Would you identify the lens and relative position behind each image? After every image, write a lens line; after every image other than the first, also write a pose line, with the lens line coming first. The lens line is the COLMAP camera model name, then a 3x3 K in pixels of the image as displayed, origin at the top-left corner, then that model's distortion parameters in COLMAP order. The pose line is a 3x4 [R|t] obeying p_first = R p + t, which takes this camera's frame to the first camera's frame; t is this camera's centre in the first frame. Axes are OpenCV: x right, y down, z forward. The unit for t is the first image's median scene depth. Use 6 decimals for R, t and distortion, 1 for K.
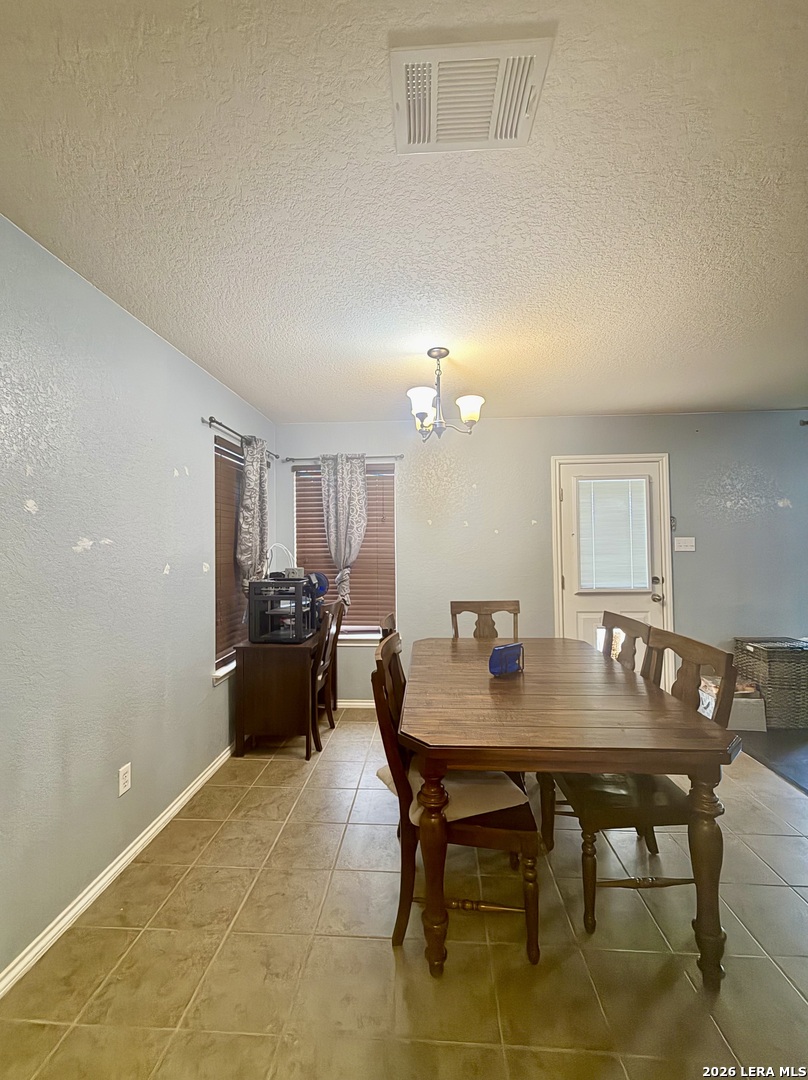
lens RADIAL K [[429.9, 0, 402.7], [0, 429.9, 544.7], [0, 0, 1]] dist [0.001232, 0.000073]
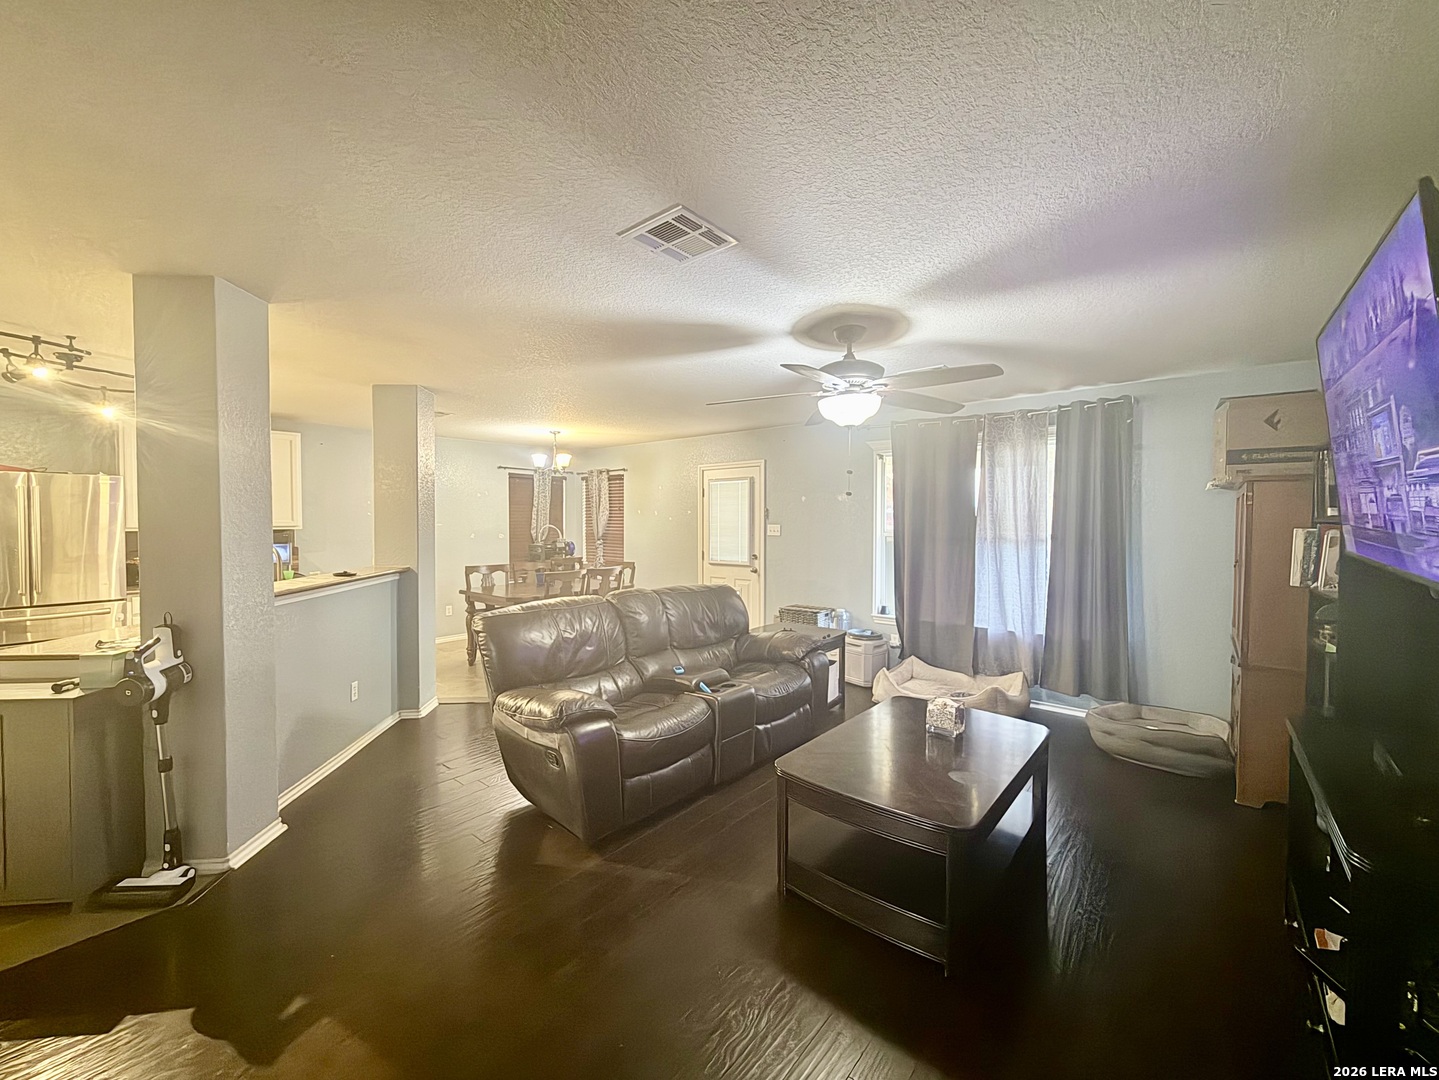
lens RADIAL K [[572.8, 0, 716.6], [0, 572.8, 541.2], [0, 0, 1]] dist [0.001232, 0.000073]
pose [[0.804078, 0.030382, -0.593748, 1.530390], [-0.011497, 0.999301, 0.035565, -0.026001], [0.594413, -0.021771, 0.803865, -0.471076]]
